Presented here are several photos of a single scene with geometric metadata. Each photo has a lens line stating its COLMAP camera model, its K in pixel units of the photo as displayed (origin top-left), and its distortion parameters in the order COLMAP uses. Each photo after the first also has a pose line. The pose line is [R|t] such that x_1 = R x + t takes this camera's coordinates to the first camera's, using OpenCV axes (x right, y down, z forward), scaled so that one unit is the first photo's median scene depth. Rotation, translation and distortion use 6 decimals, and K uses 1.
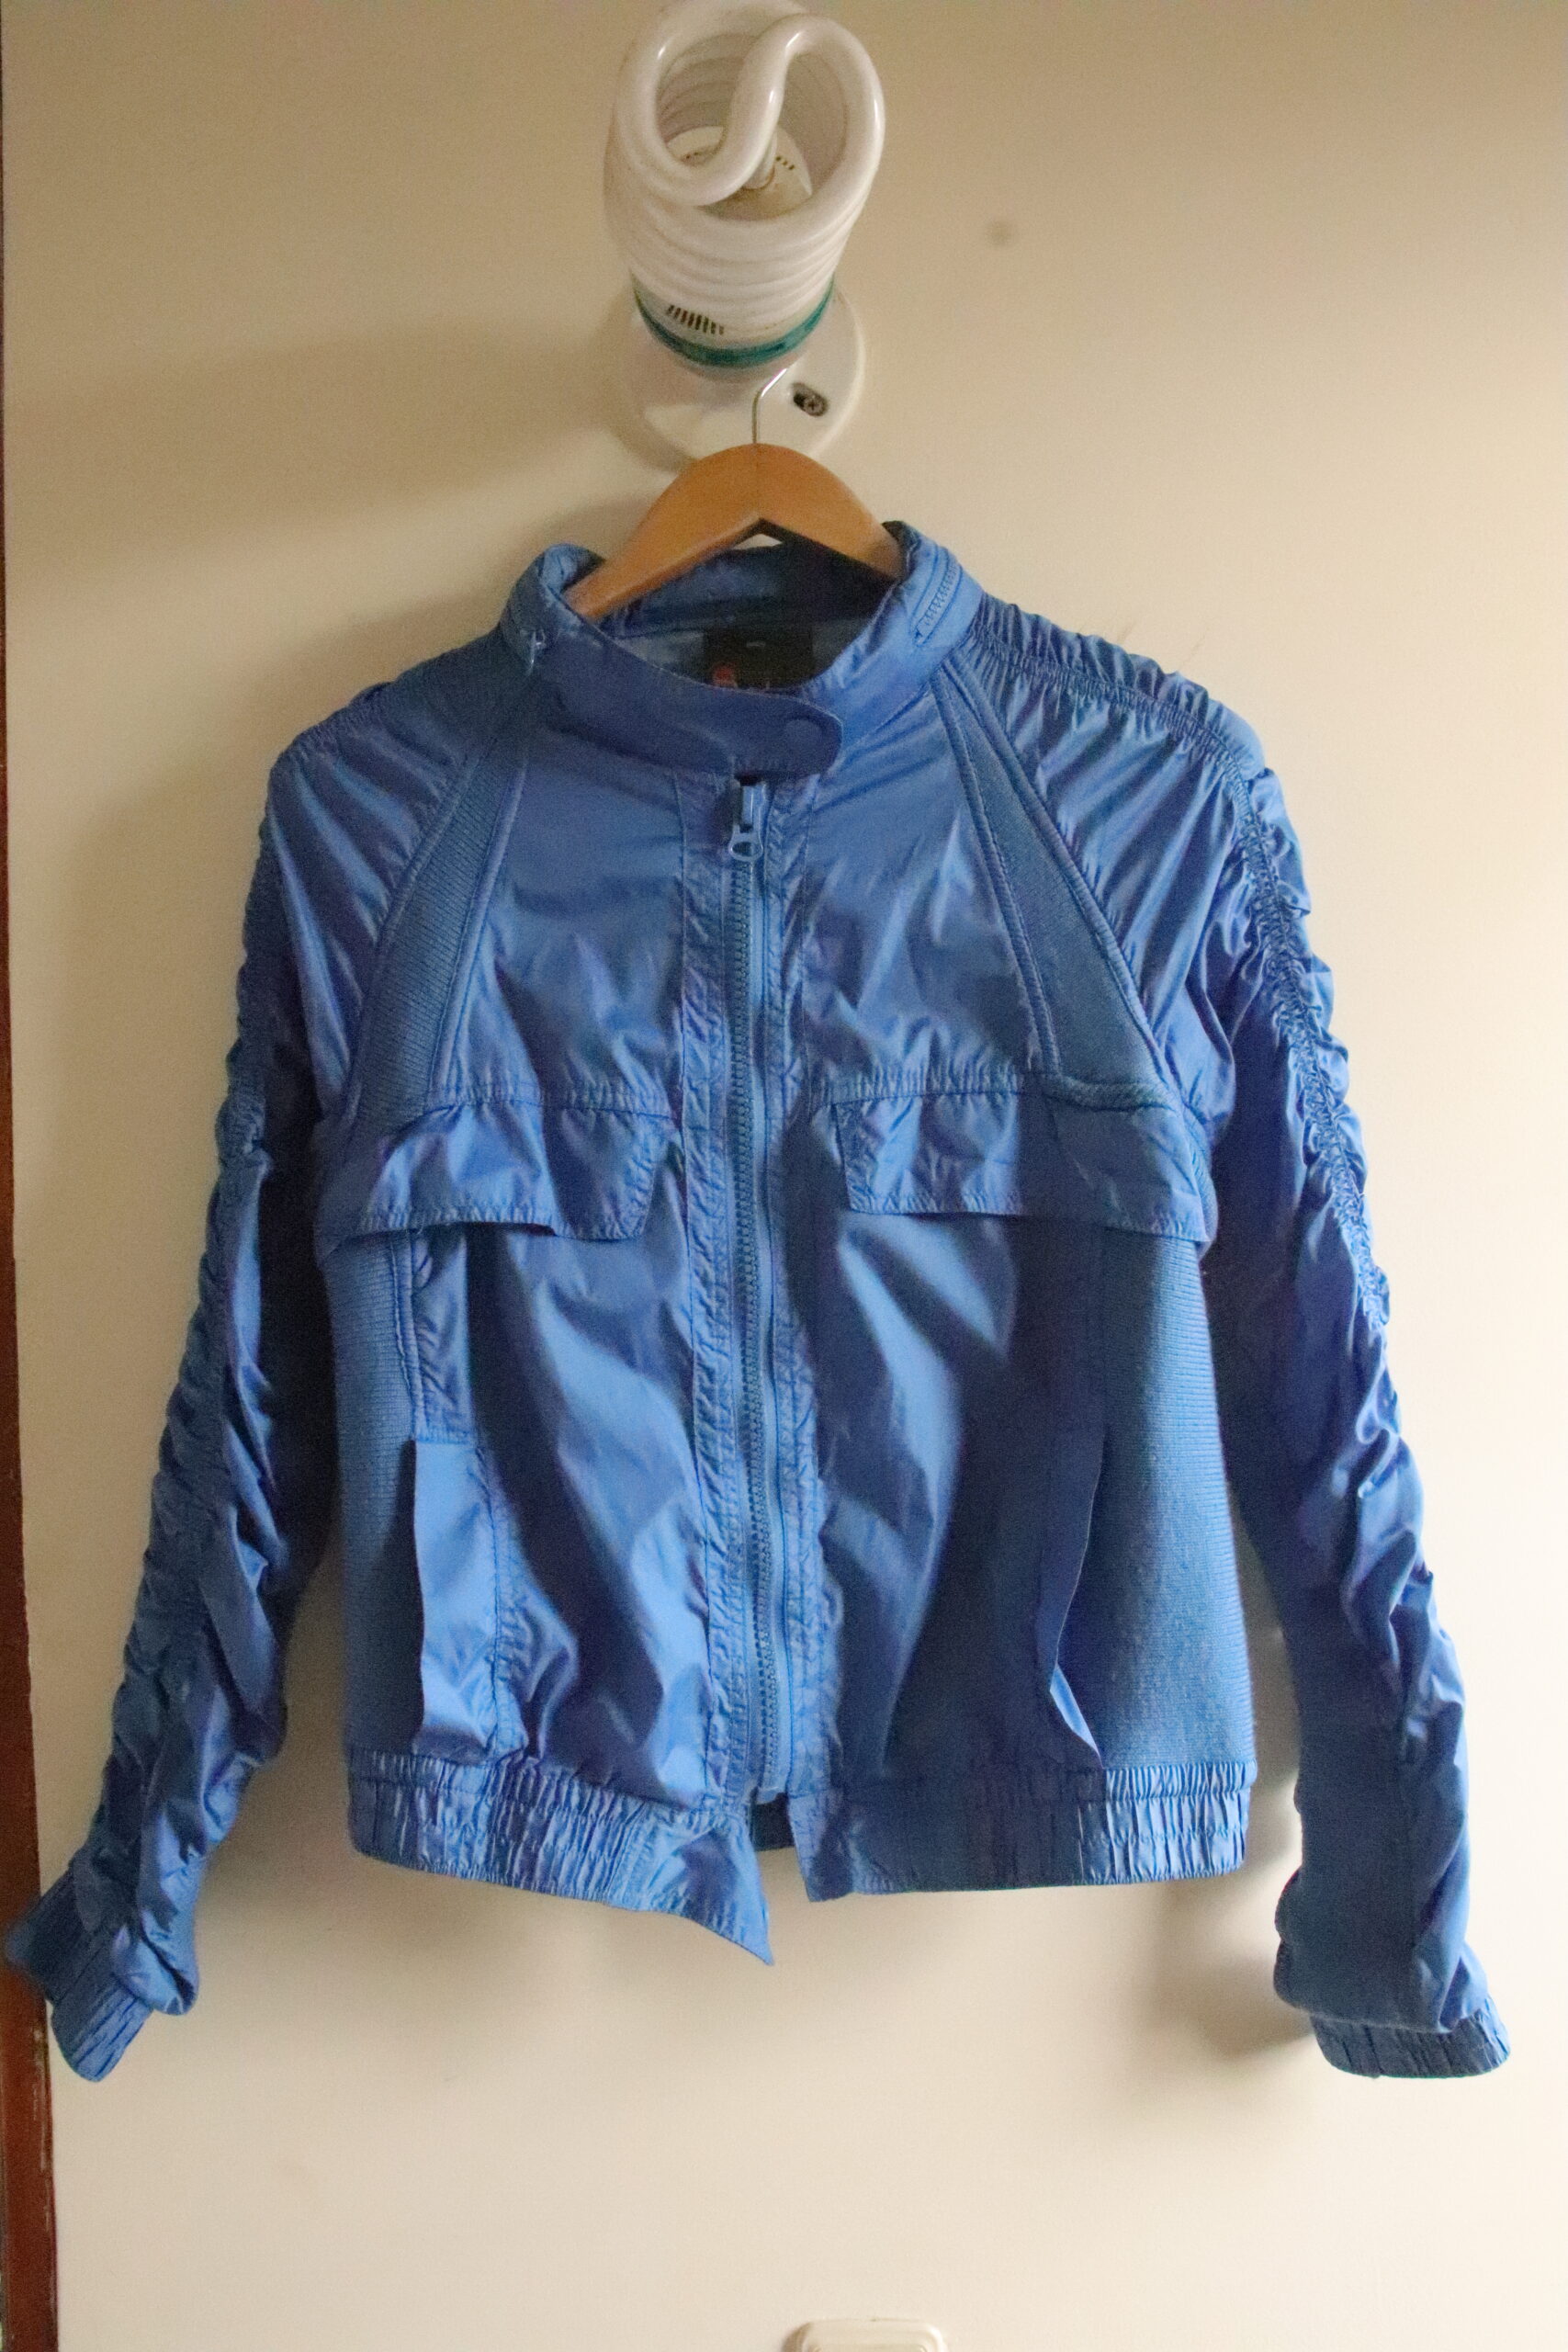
lens RADIAL K [[2040.9, 0, 784.0], [0, 2040.9, 1176.0], [0, 0, 1]] dist [-0.171053, 0.185058]
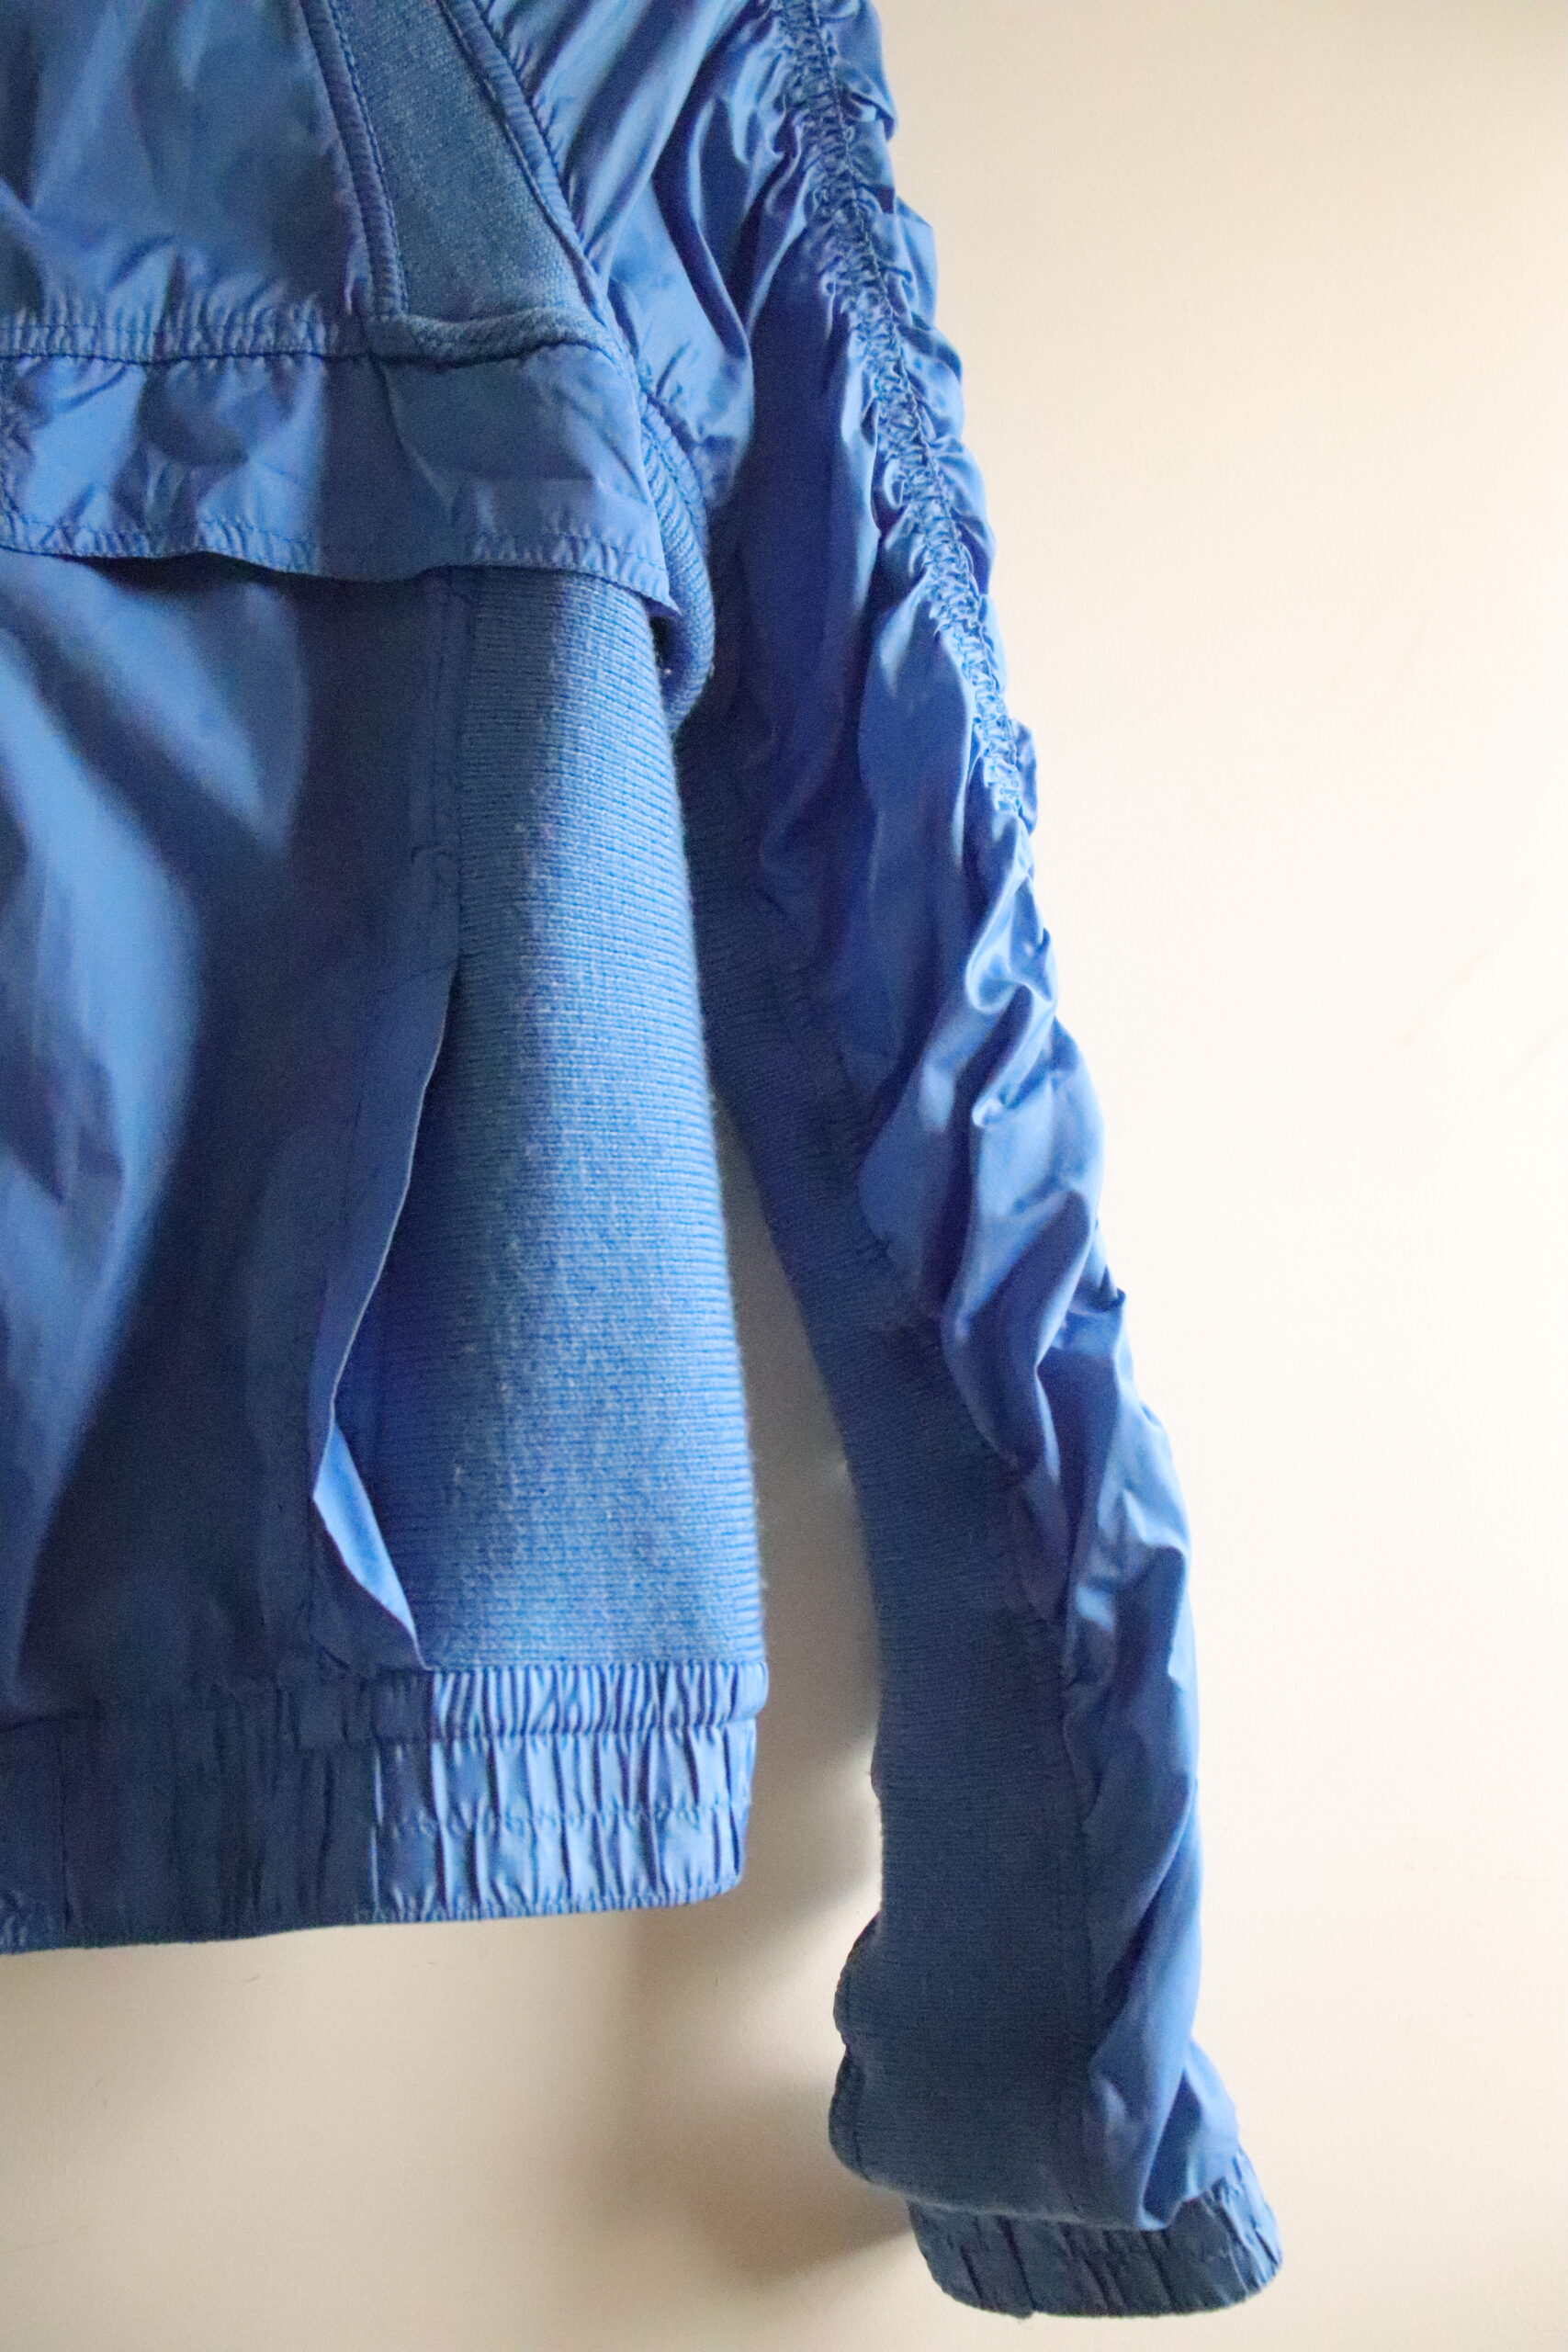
lens RADIAL K [[2040.9, 0, 784.0], [0, 2040.9, 1176.0], [0, 0, 1]] dist [-0.171053, 0.185058]
pose [[0.990865, 0.021743, 0.133090, 0.169615], [-0.012256, 0.997352, -0.071687, 0.205473], [-0.134297, 0.069401, 0.988508, 0.499431]]
